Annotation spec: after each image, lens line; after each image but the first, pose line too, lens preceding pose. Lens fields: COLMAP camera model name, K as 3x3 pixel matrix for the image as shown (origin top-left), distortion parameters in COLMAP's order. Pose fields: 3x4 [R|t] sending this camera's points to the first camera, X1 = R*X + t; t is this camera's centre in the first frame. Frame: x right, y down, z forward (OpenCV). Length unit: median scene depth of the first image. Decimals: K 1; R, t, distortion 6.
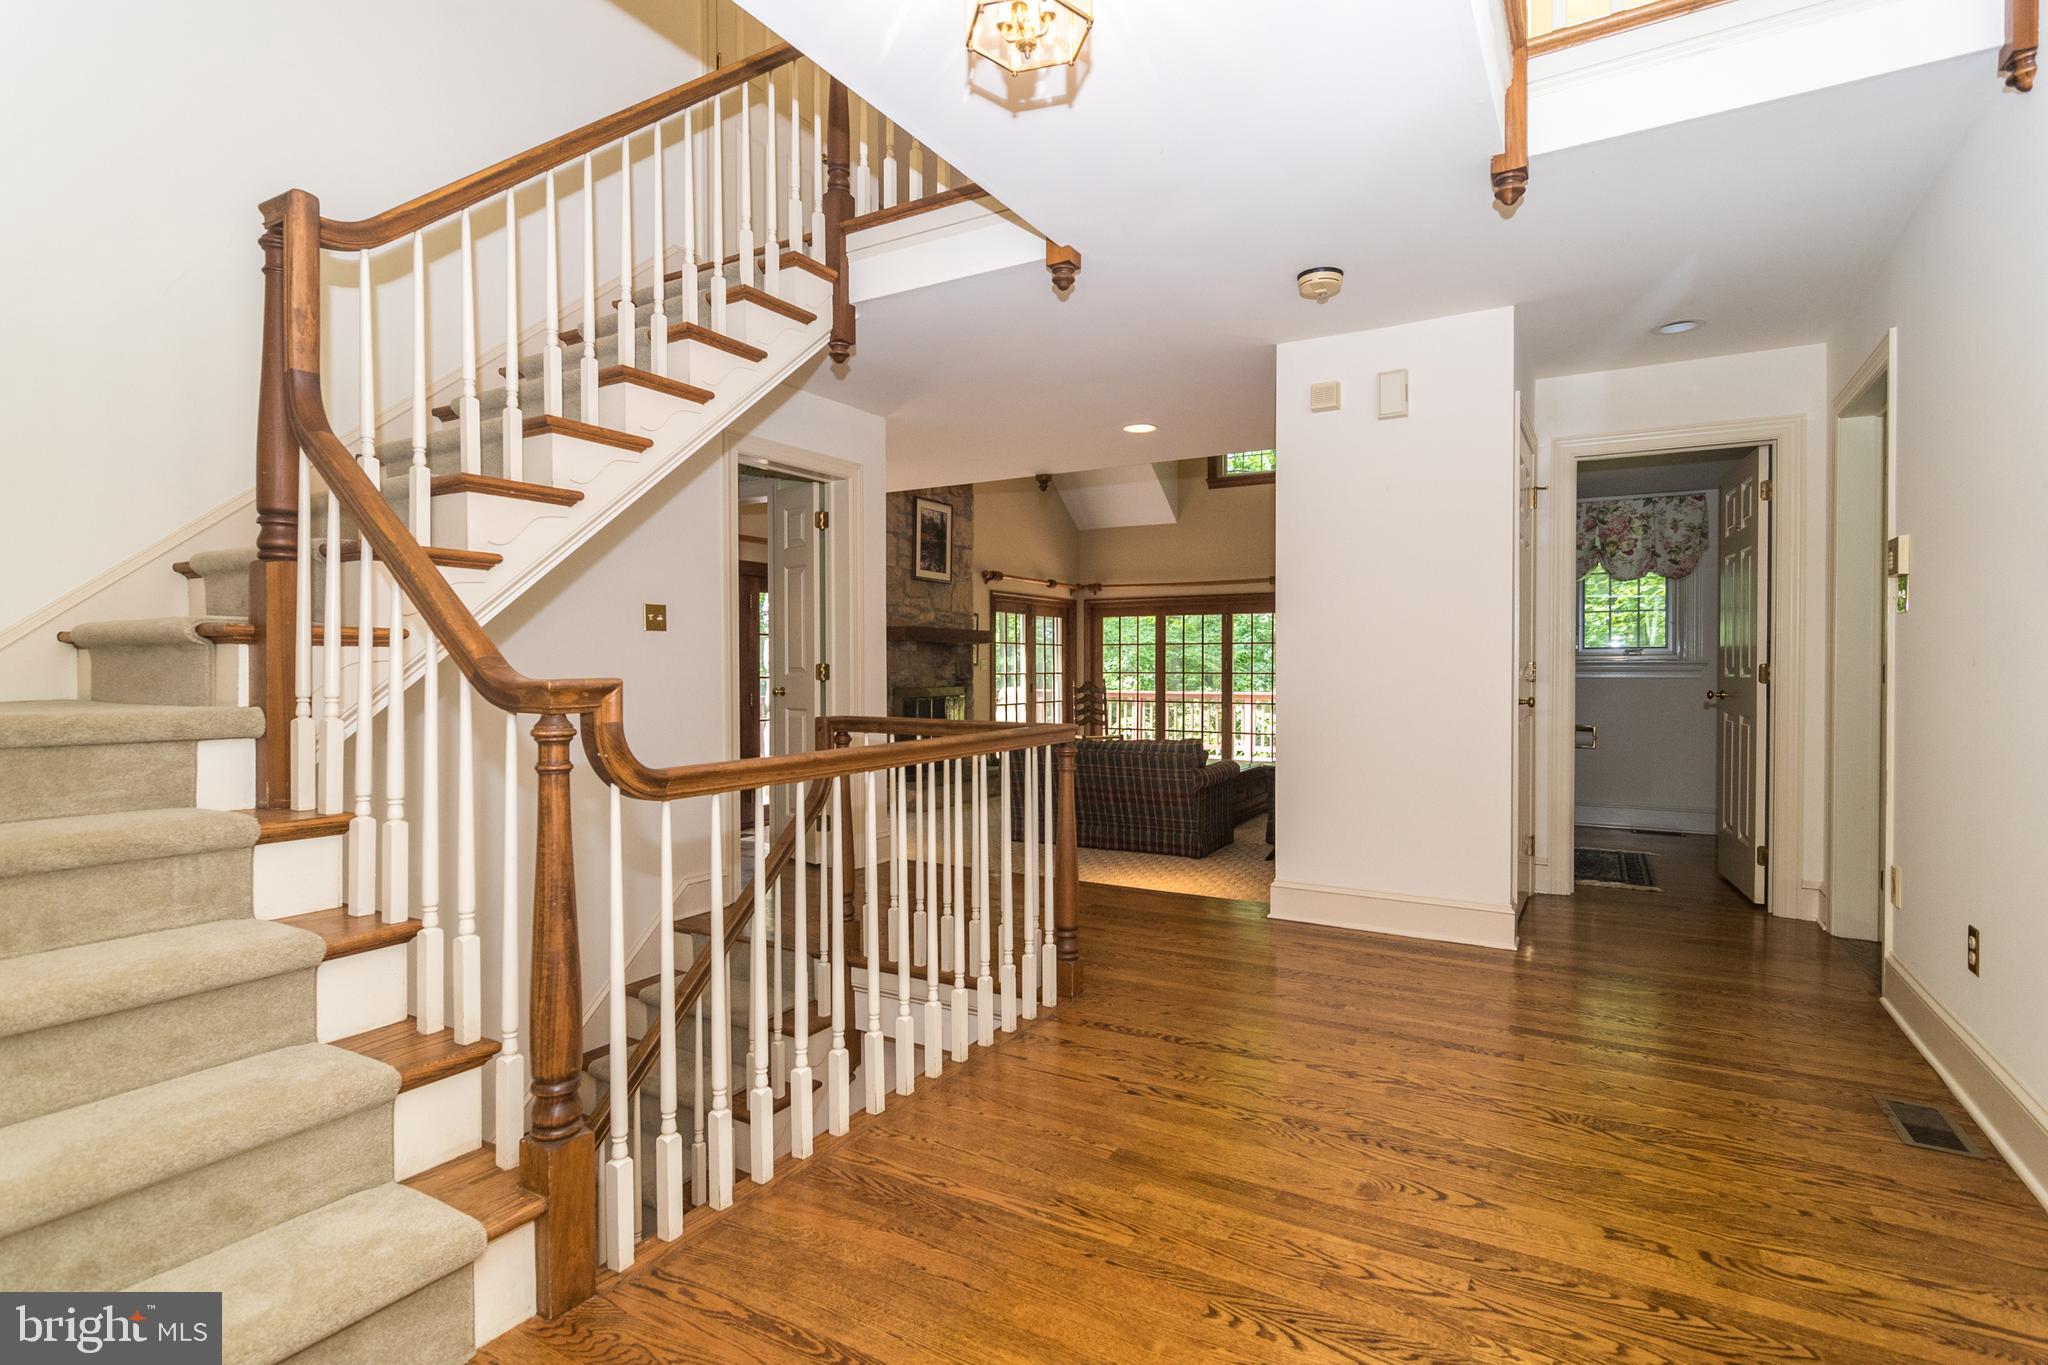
lens RADIAL K [[1008.5, 0, 1032.8], [0, 1008.5, 677.3], [0, 0, 1]] dist [-0.004617, -0.000395]
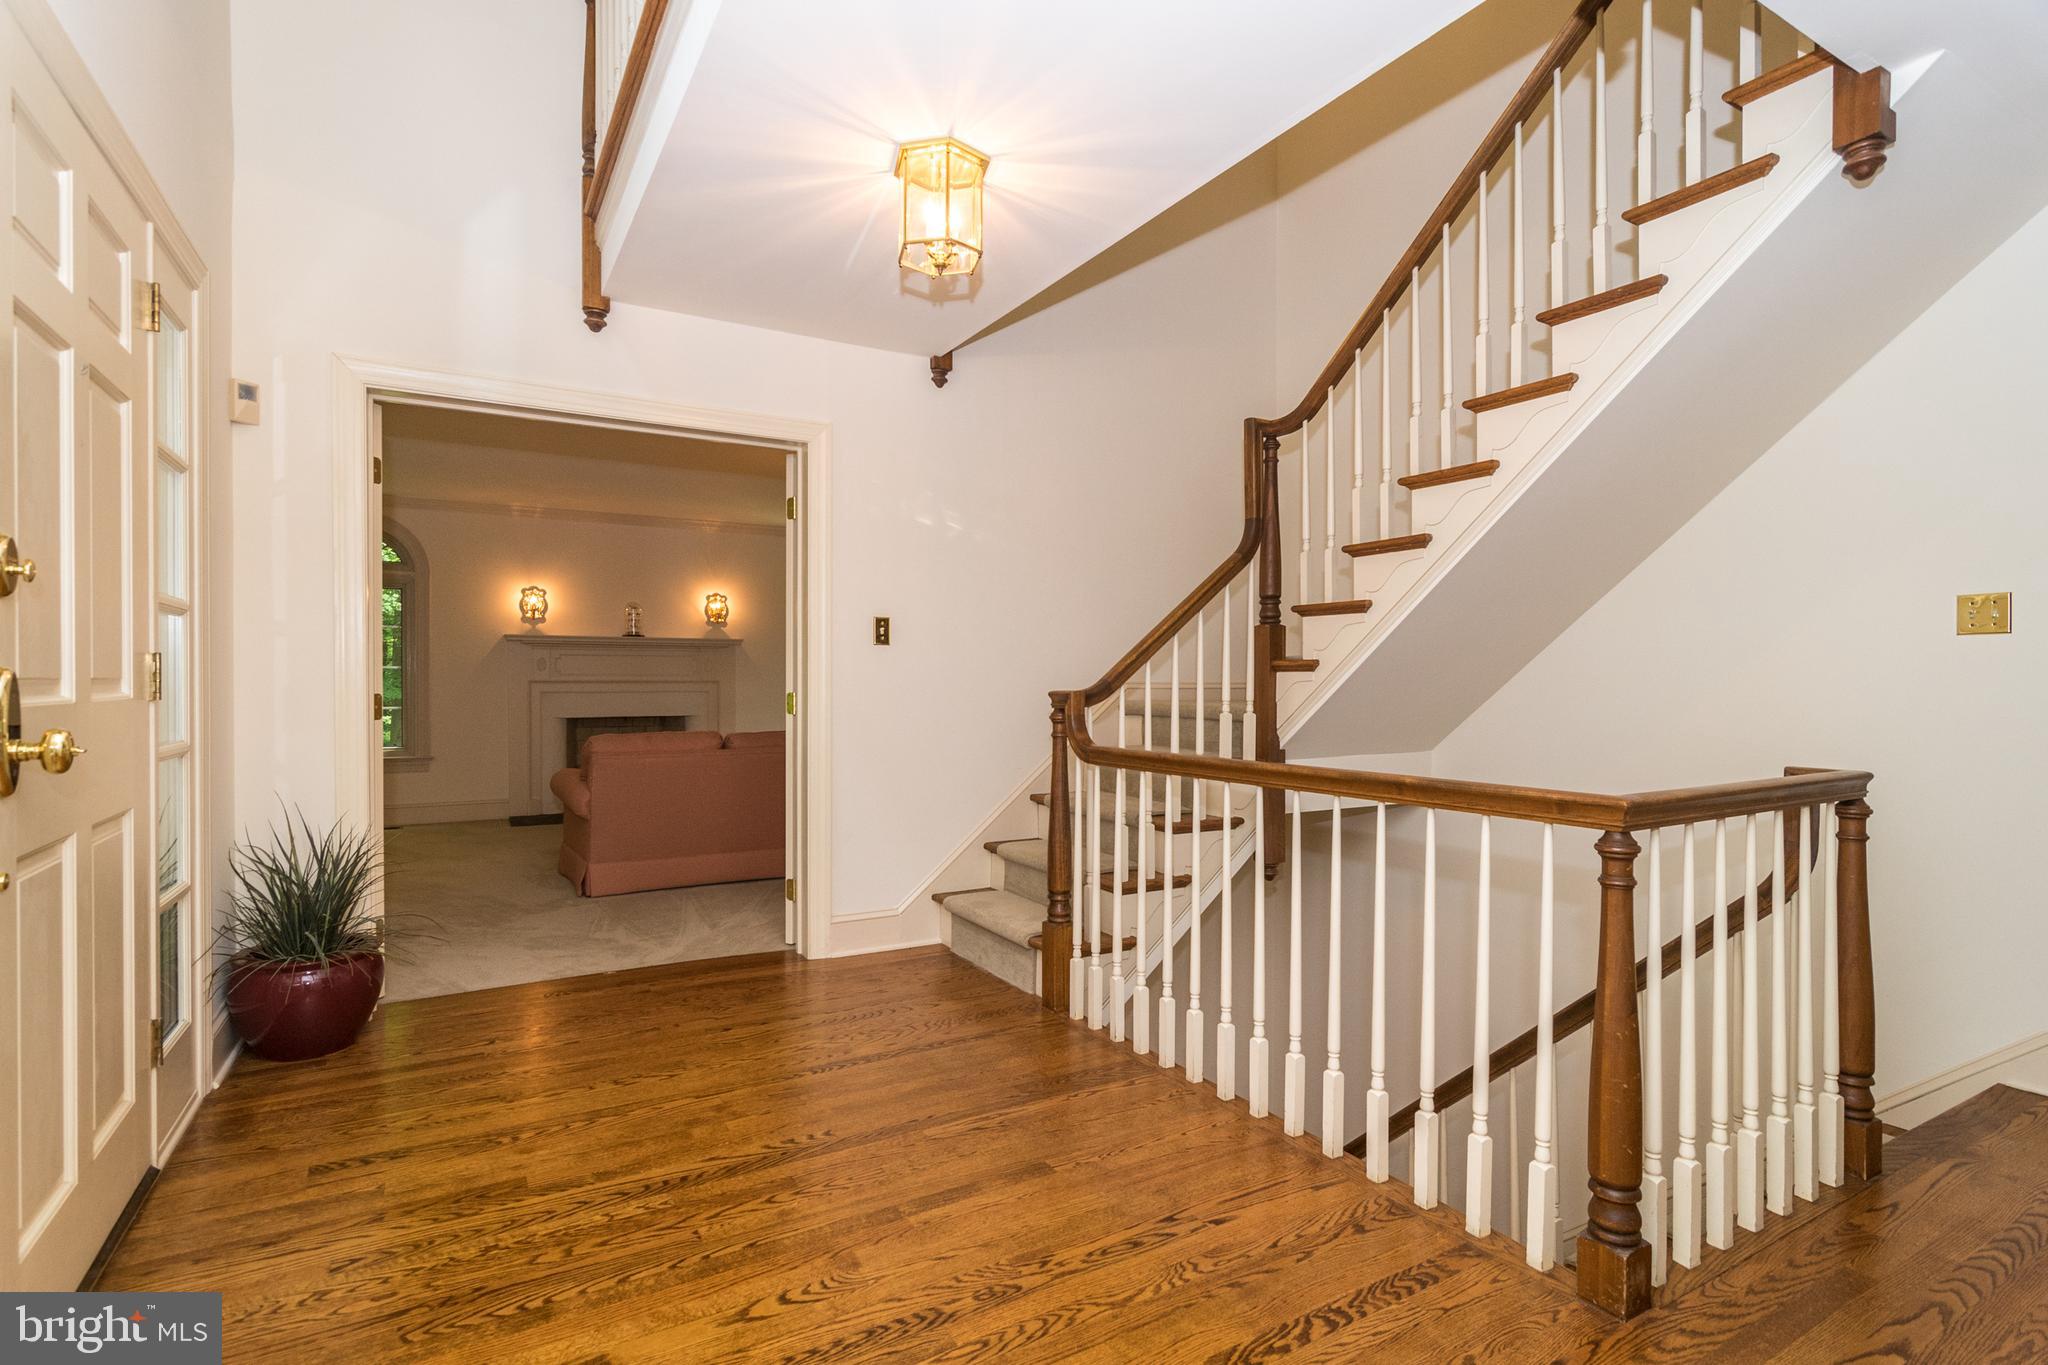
lens RADIAL K [[1008.5, 0, 1039.3], [0, 1008.5, 679.7], [0, 0, 1]] dist [-0.004617, -0.000395]
pose [[-0.493828, 0.003578, -0.869552, 1.106214], [-0.011042, 0.999885, 0.010385, -0.032971], [0.869490, 0.014730, -0.493731, 1.696330]]
